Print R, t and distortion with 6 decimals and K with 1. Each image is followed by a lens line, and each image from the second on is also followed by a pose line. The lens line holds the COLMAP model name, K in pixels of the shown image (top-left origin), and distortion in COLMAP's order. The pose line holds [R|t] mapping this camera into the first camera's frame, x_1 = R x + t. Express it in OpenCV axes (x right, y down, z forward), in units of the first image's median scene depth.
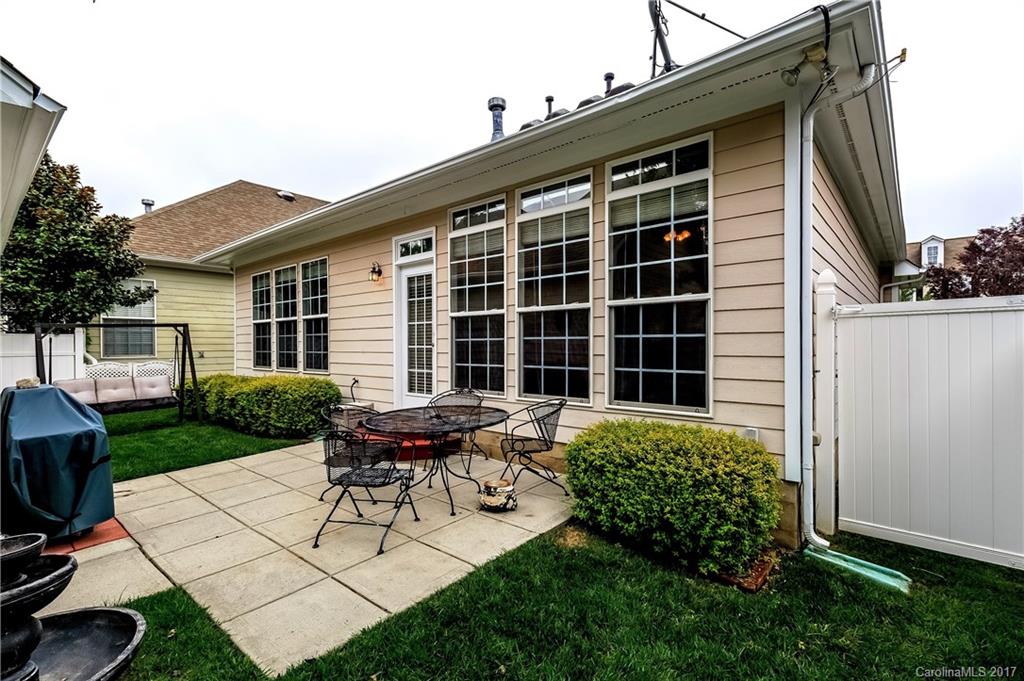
lens RADIAL K [[465.2, 0, 512.5], [0, 465.2, 356.9], [0, 0, 1]] dist [0.022407, -0.000071]
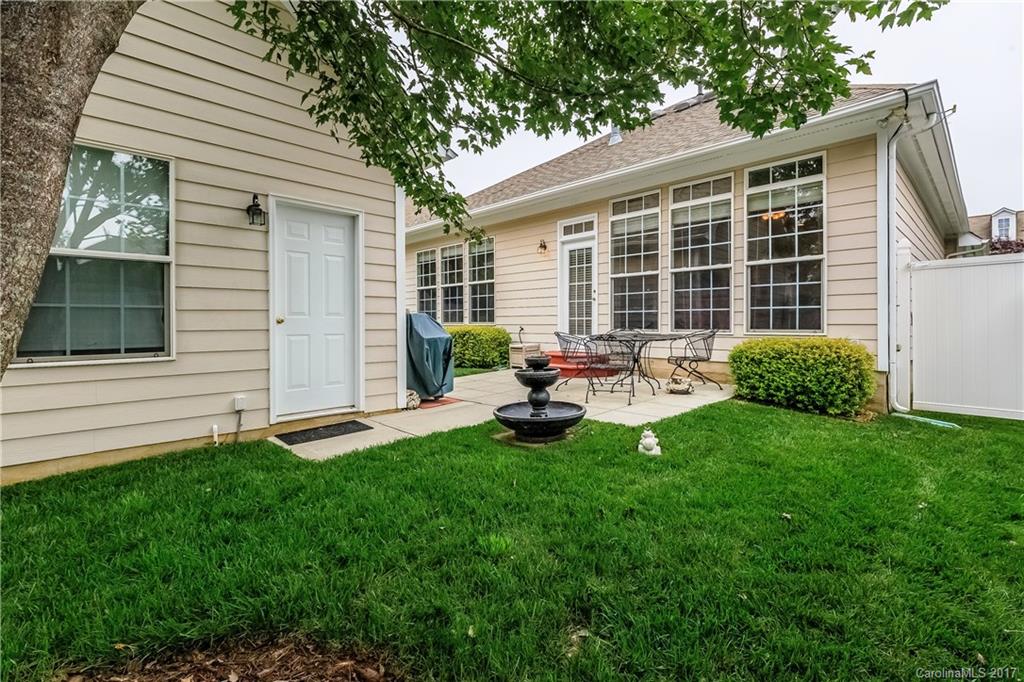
lens RADIAL K [[463.3, 0, 511.5], [0, 463.3, 333.3], [0, 0, 1]] dist [0.002985, -0.000293]
pose [[0.995728, 0.003366, -0.092278, -0.378527], [-0.003644, 0.999989, -0.002843, 0.107174], [0.092268, 0.003167, 0.995729, -0.504822]]
